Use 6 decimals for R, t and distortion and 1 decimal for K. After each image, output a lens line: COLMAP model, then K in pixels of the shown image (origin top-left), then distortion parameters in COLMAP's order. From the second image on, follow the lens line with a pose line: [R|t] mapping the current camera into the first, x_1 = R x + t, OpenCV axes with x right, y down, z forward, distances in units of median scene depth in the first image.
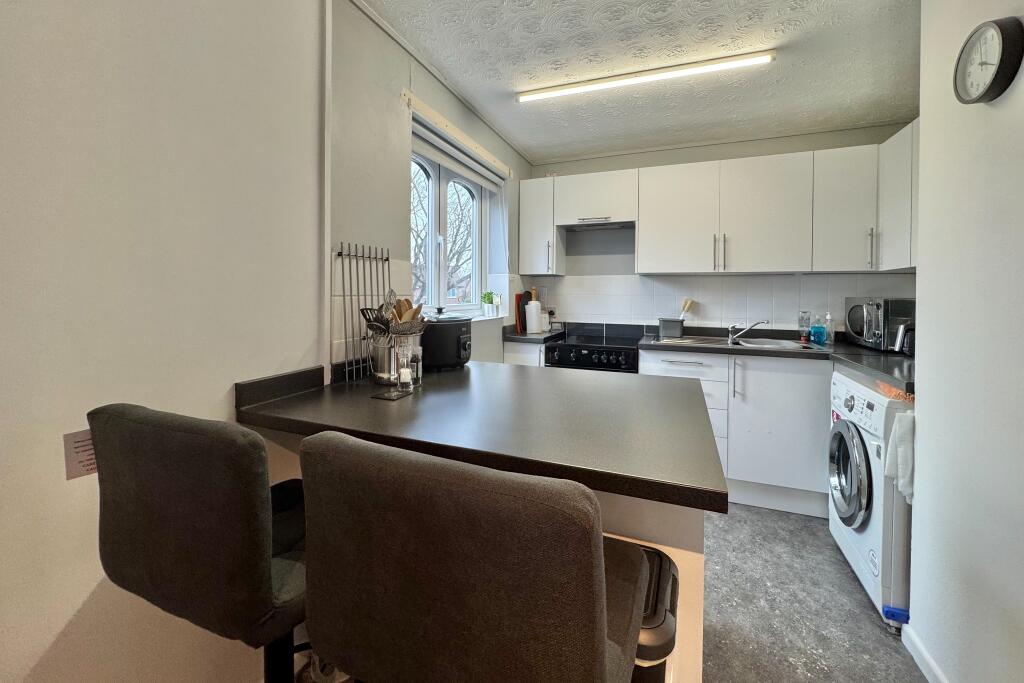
lens RADIAL K [[409.5, 0, 517.5], [0, 409.5, 296.2], [0, 0, 1]] dist [-0.000836, 0.000020]
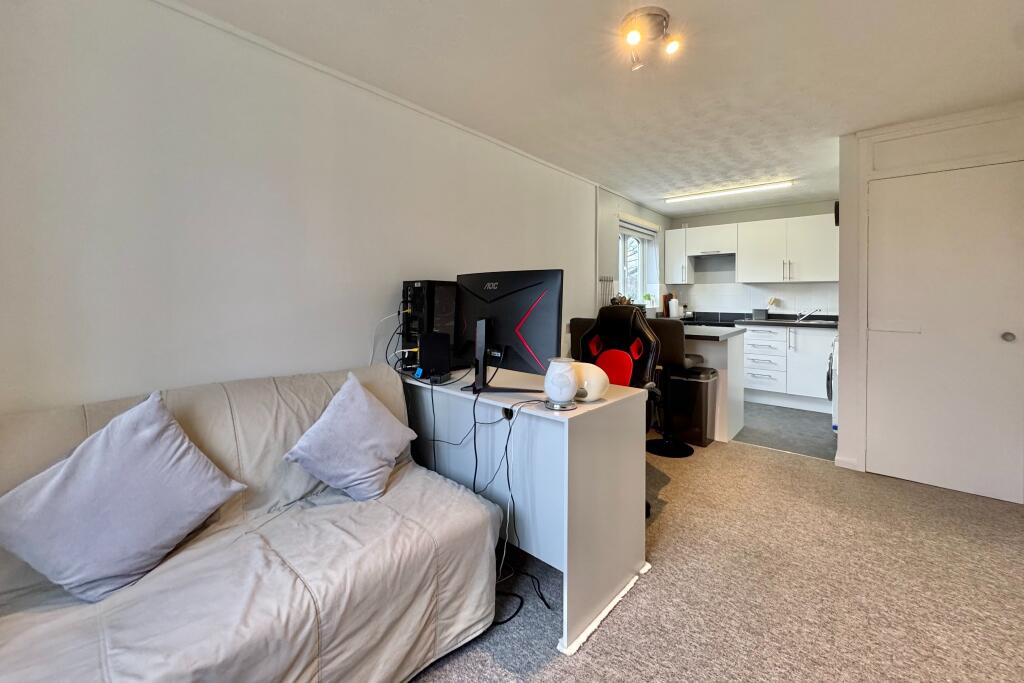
lens RADIAL K [[409.5, 0, 517.5], [0, 409.5, 296.2], [0, 0, 1]] dist [-0.000836, 0.000020]
pose [[0.947377, -0.004712, -0.320085, -0.036303], [0.001377, 0.999942, -0.010645, 0.018847], [0.320117, 0.009644, 0.947329, -0.937089]]
